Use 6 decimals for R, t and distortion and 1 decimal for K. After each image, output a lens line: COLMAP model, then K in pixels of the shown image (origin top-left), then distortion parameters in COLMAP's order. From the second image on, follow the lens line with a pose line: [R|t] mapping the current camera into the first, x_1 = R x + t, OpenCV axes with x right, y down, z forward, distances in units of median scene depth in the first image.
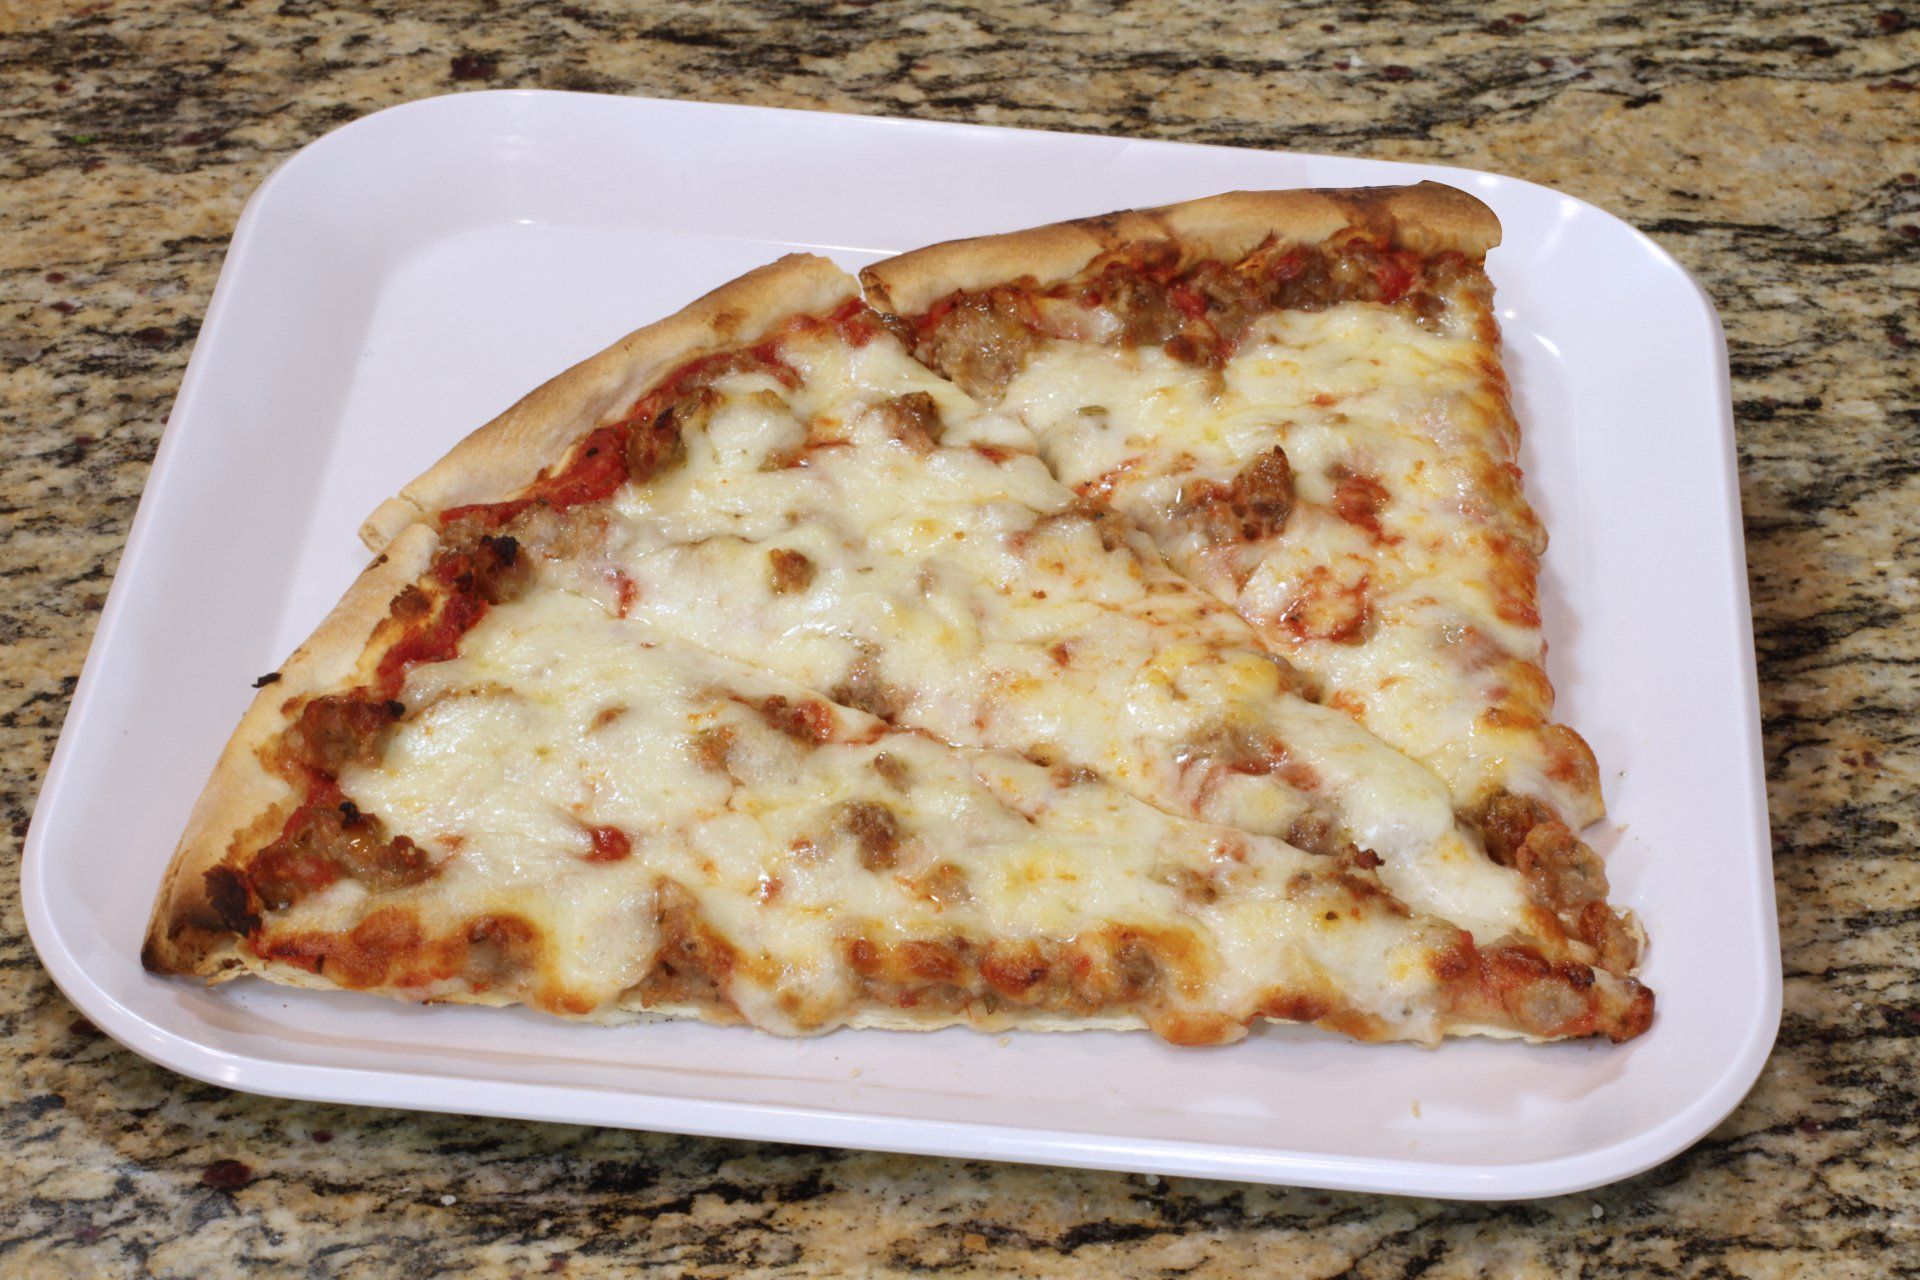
lens RADIAL K [[4822.5, 0, 954.5], [0, 4822.5, 634.2], [0, 0, 1]] dist [-0.165643, 0.000000]
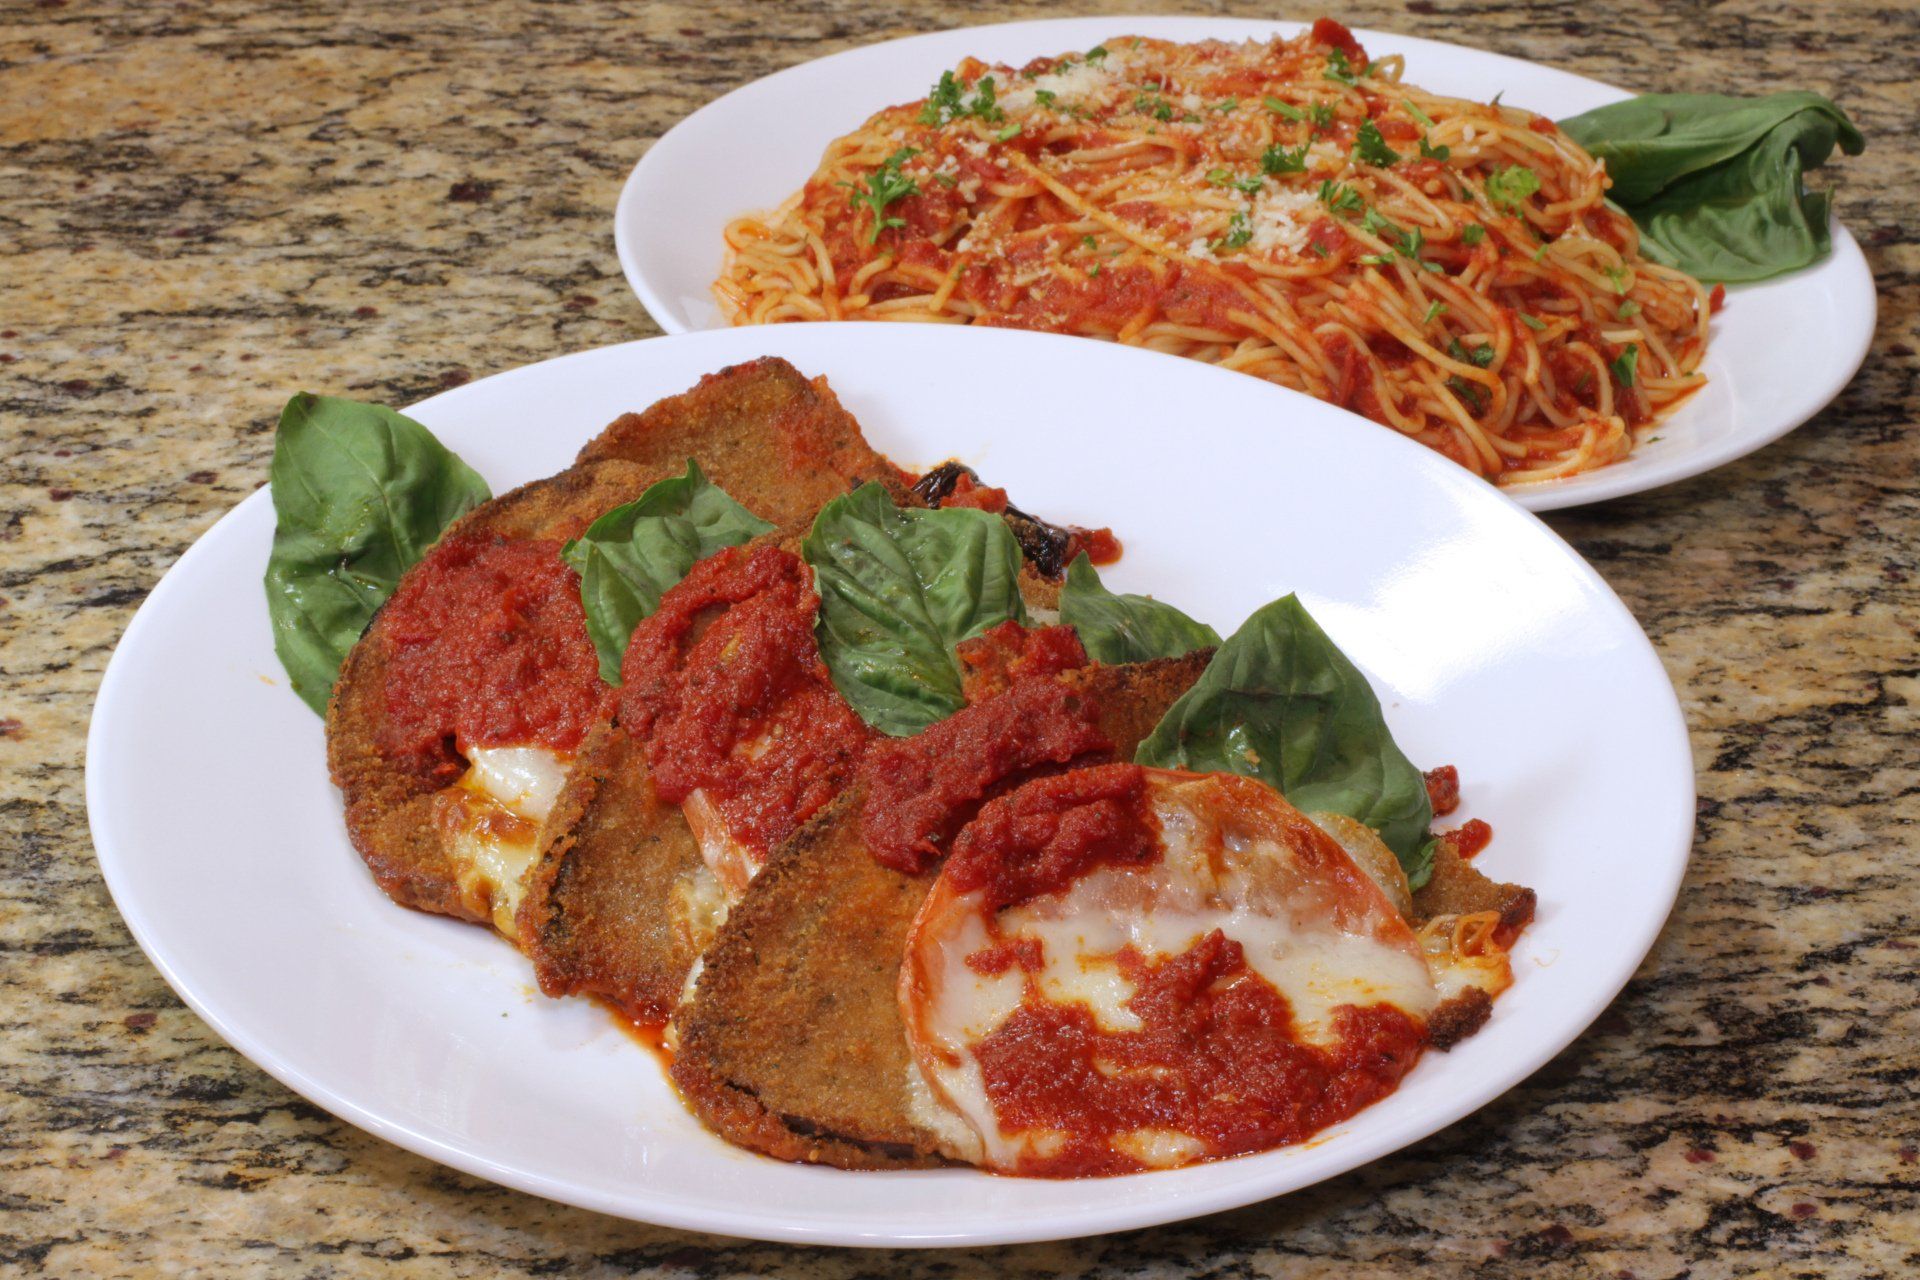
lens RADIAL K [[4822.5, 0, 965.1], [0, 4822.5, 657.5], [0, 0, 1]] dist [-0.165643, 0.000000]
pose [[0.985572, 0.063592, -0.156856, 0.182685], [-0.079517, 0.992060, -0.097434, 0.078971], [0.149415, 0.108501, 0.982804, -0.007123]]
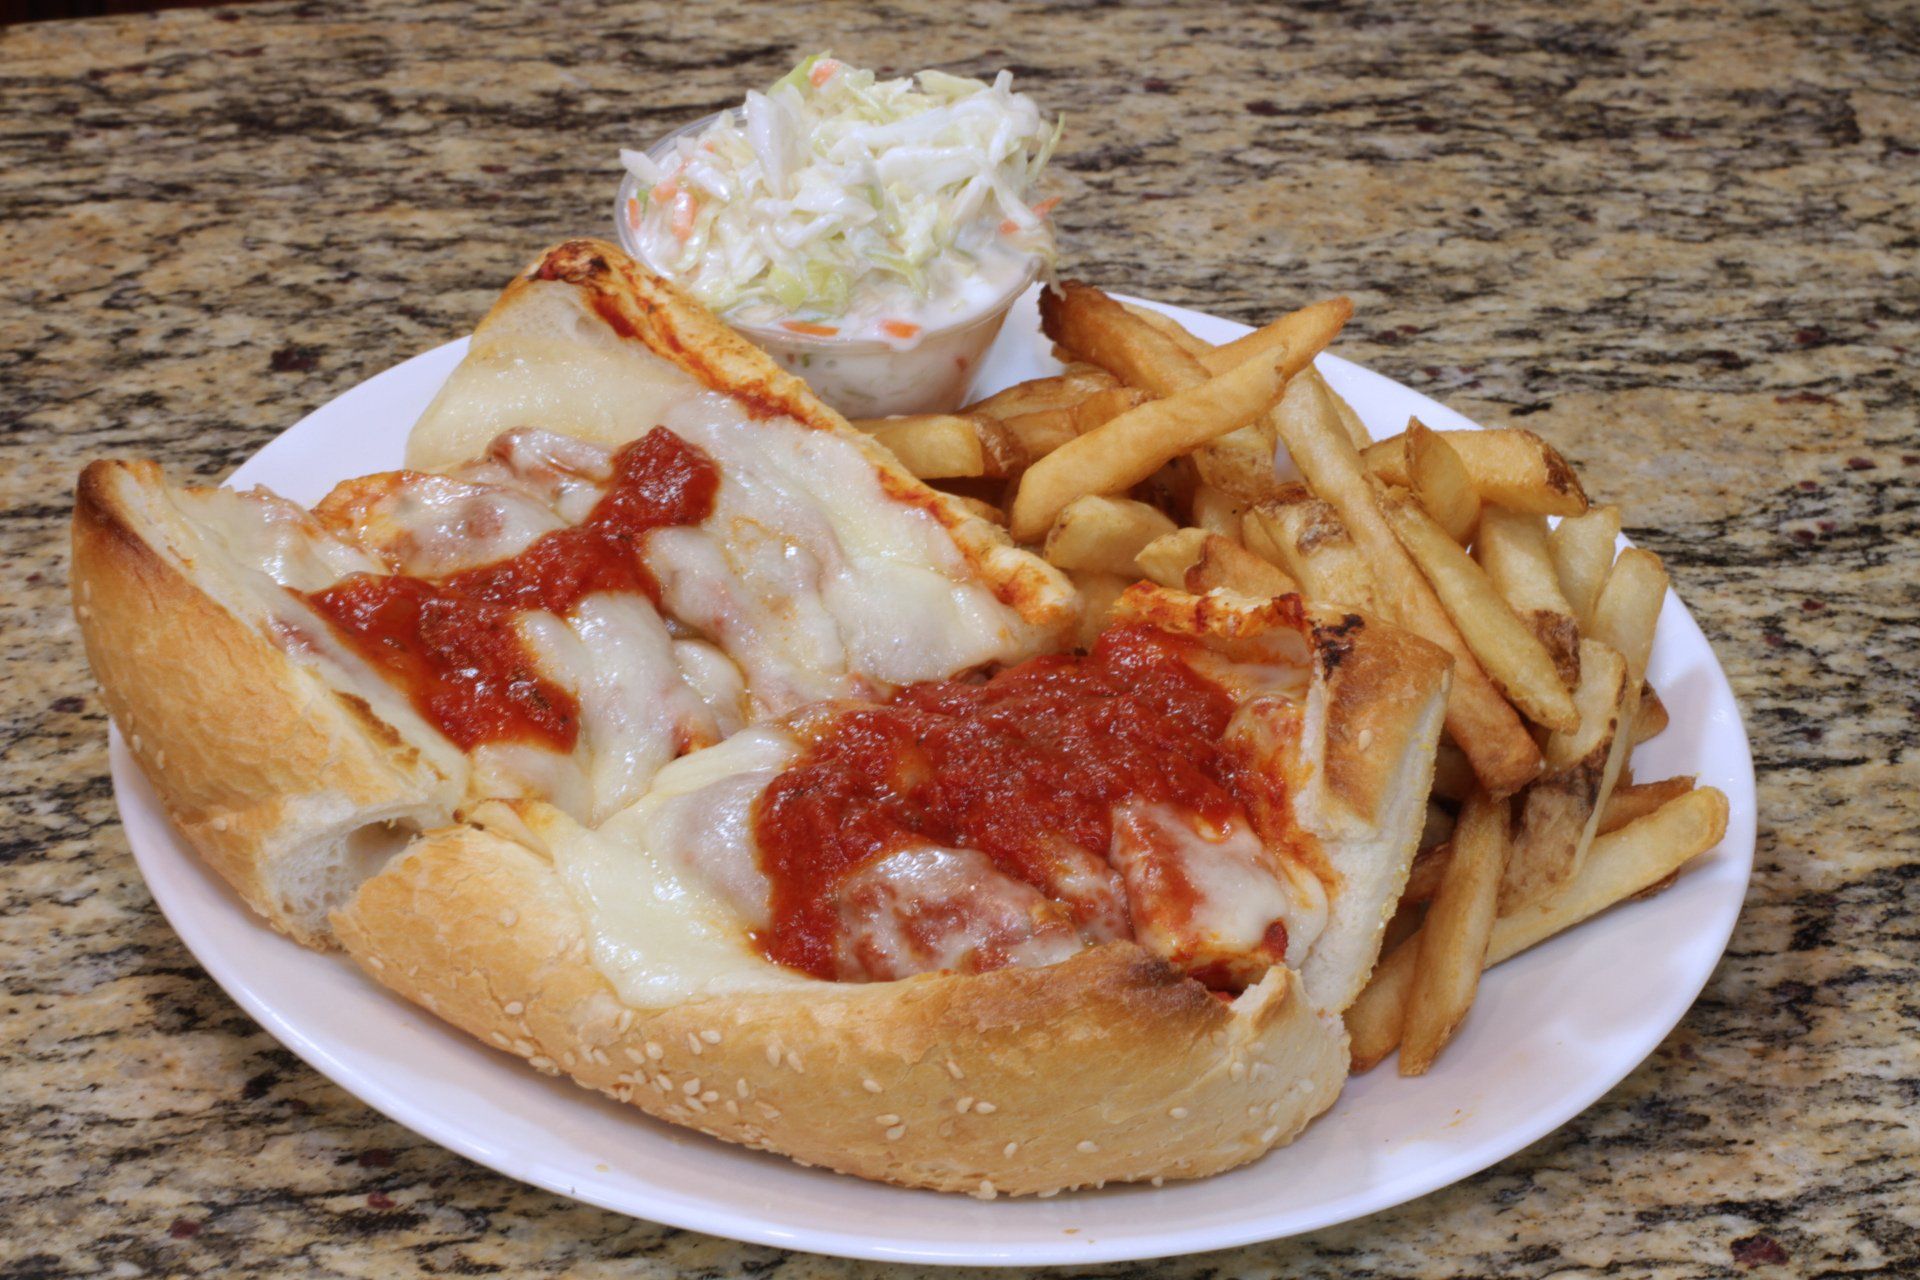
lens RADIAL K [[4822.5, 0, 961.6], [0, 4822.5, 627.9], [0, 0, 1]] dist [-0.165643, 0.000000]
pose [[0.998852, 0.010670, -0.046700, 0.079667], [-0.016186, 0.992717, -0.119375, 0.048082], [0.045087, 0.119994, 0.991750, 0.066106]]
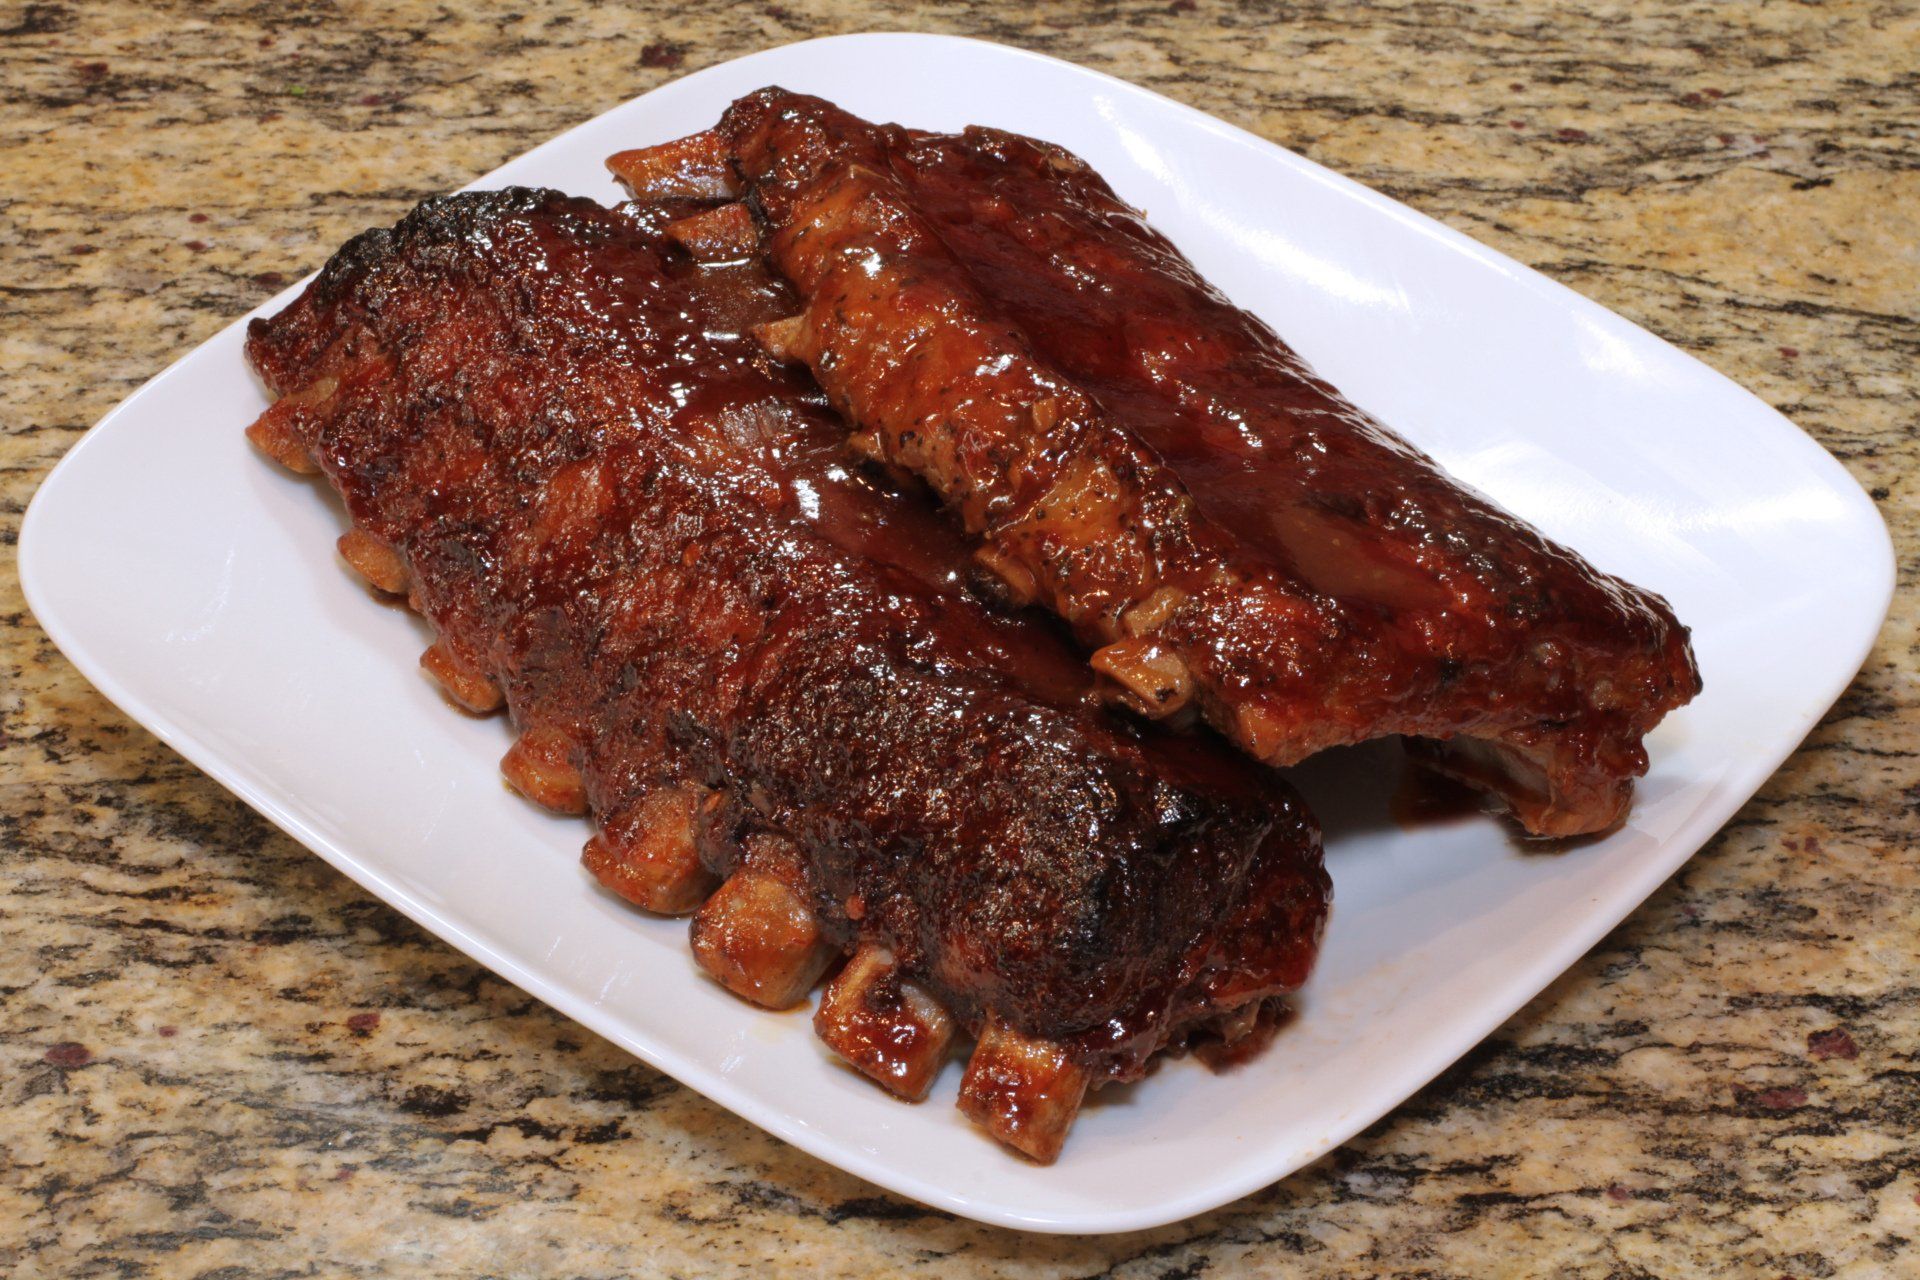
lens RADIAL K [[4822.5, 0, 960.8], [0, 4822.5, 641.2], [0, 0, 1]] dist [-0.165643, 0.000000]
pose [[0.981617, 0.098209, -0.163654, 0.148121], [-0.100086, 0.994973, -0.003244, 0.004193], [0.162513, 0.019564, 0.986512, -0.006696]]
